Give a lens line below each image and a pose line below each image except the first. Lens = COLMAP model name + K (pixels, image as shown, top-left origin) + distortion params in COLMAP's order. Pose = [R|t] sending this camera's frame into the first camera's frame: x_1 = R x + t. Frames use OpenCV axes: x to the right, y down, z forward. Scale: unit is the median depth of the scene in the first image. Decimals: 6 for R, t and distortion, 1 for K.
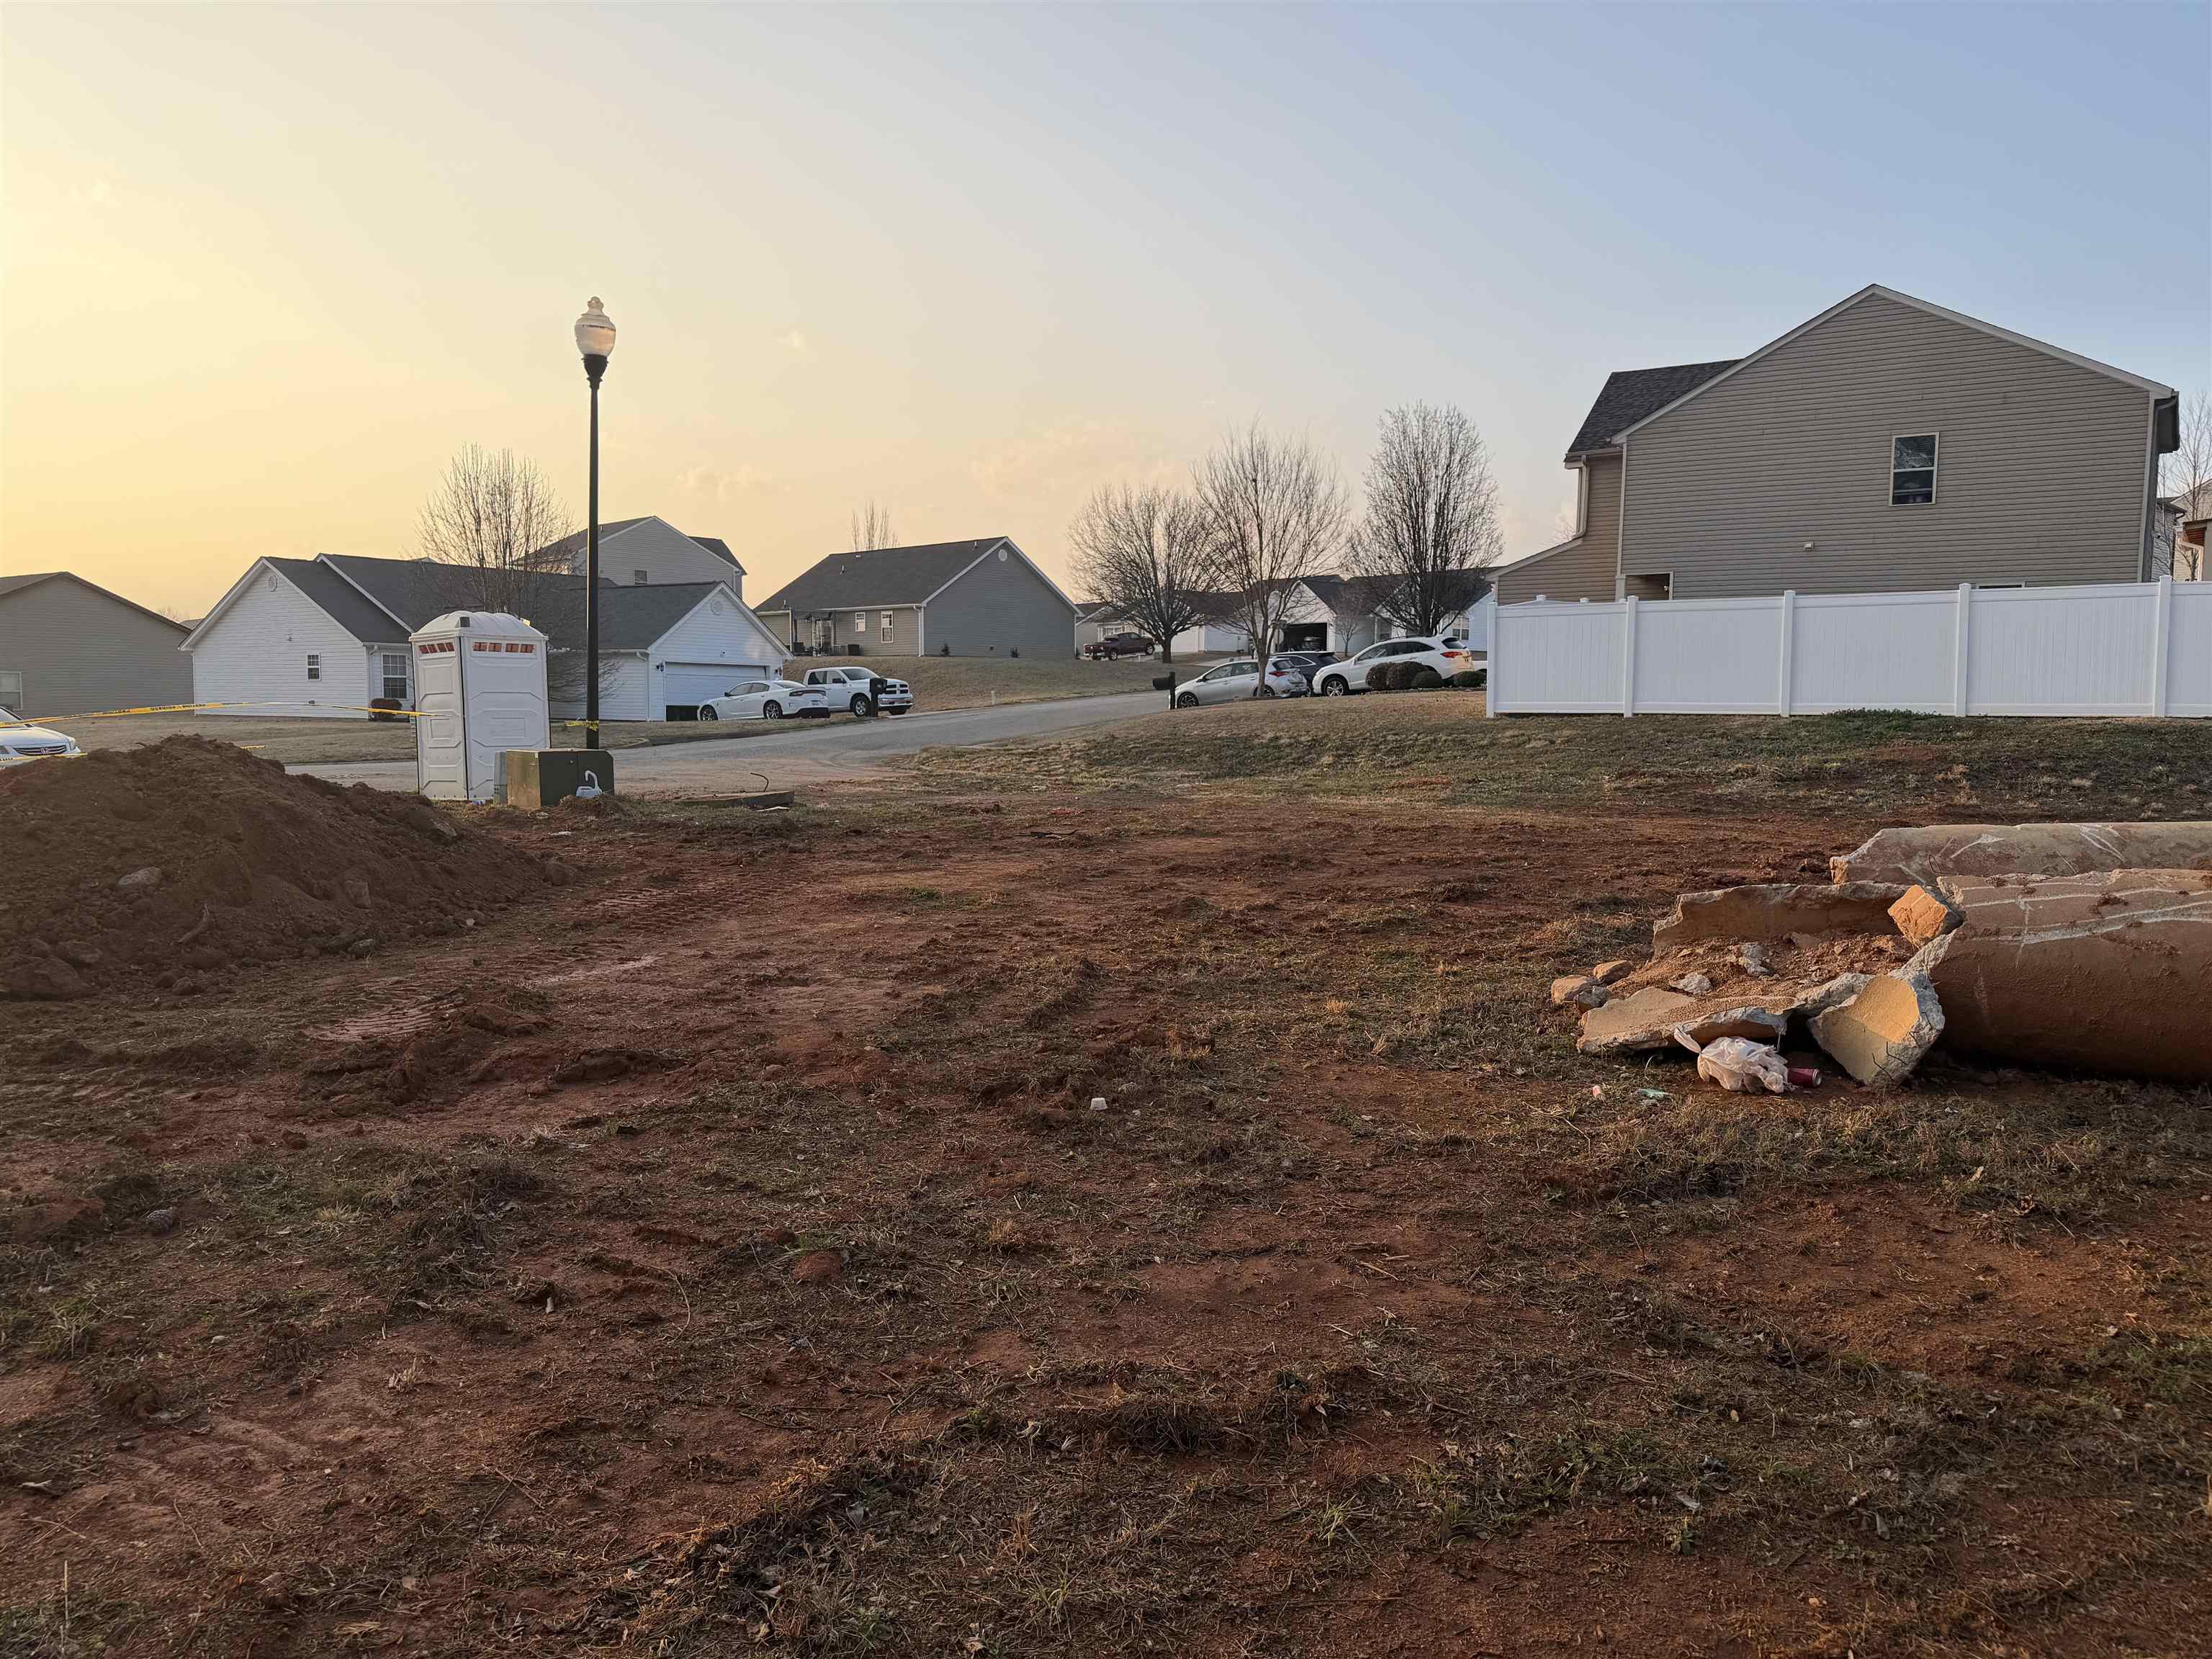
lens RADIAL K [[1579.9, 0, 1121.5], [0, 1579.9, 853.5], [0, 0, 1]] dist [0.037984, -0.047417]
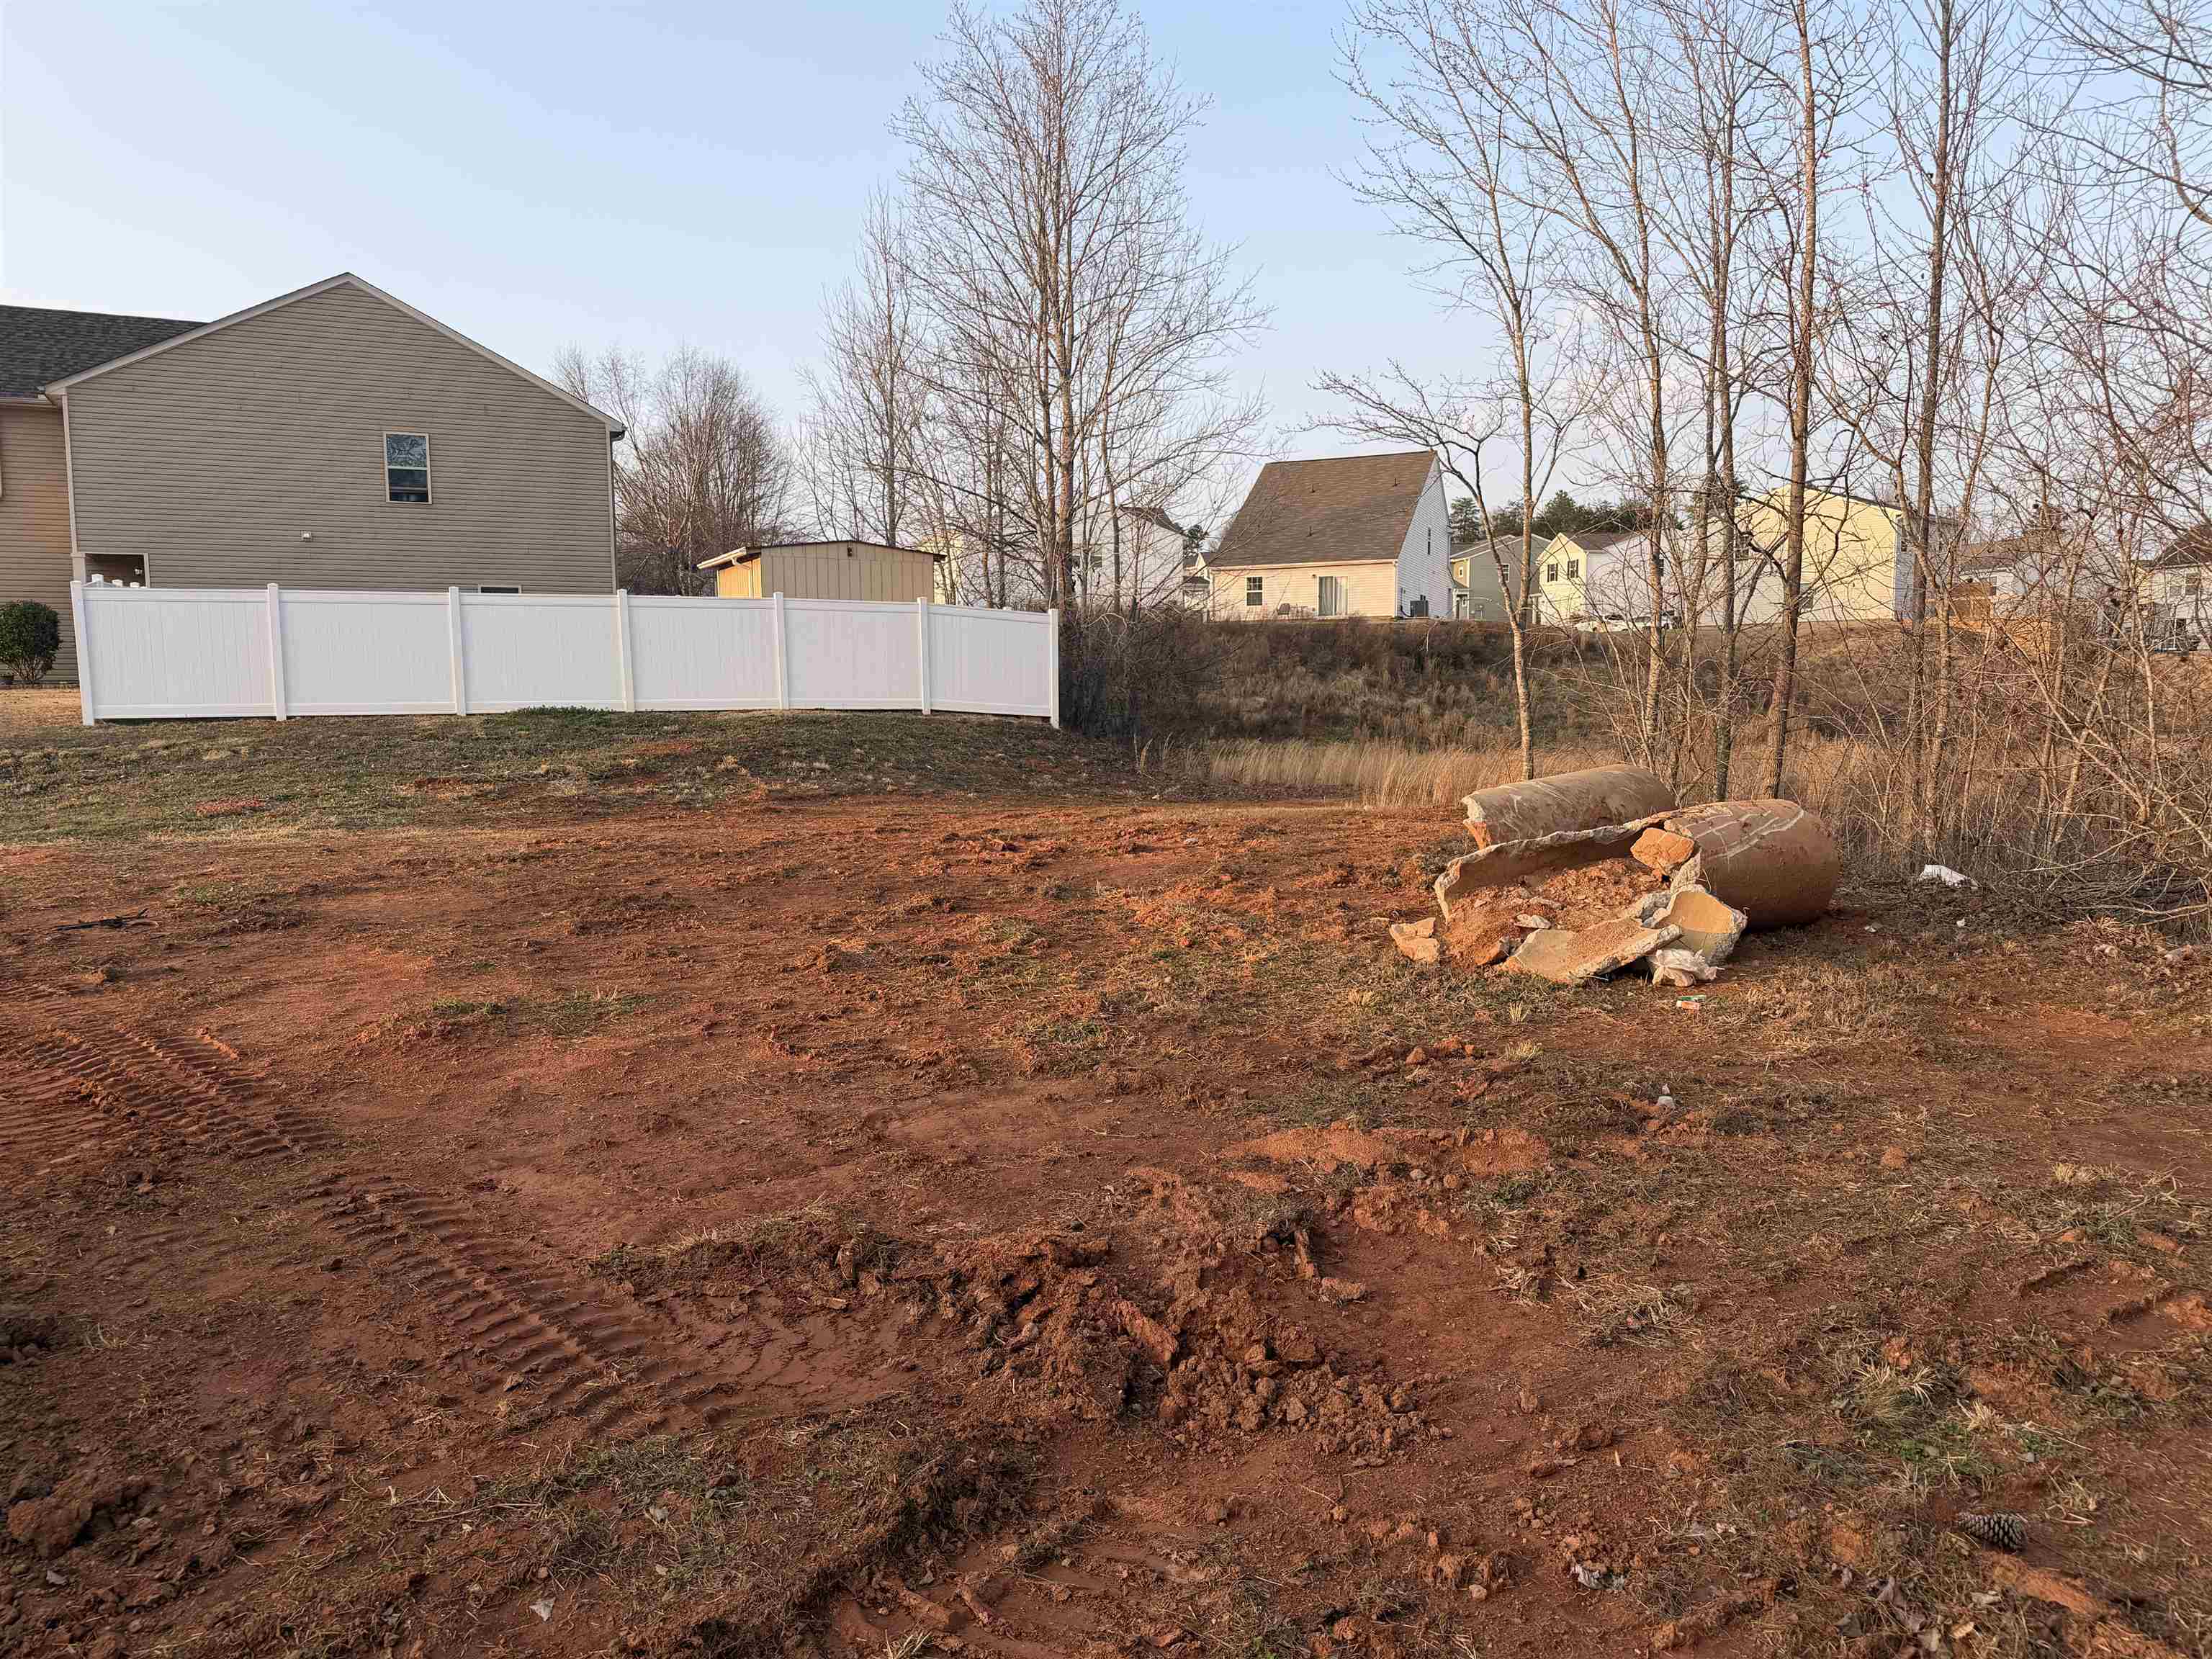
lens RADIAL K [[1579.9, 0, 1103.2], [0, 1579.9, 834.5], [0, 0, 1]] dist [0.037984, -0.047417]
pose [[0.480683, -0.087131, 0.872555, -0.183110], [0.097924, 0.994161, 0.045329, -0.015188], [-0.871410, 0.063656, 0.486408, 0.146002]]
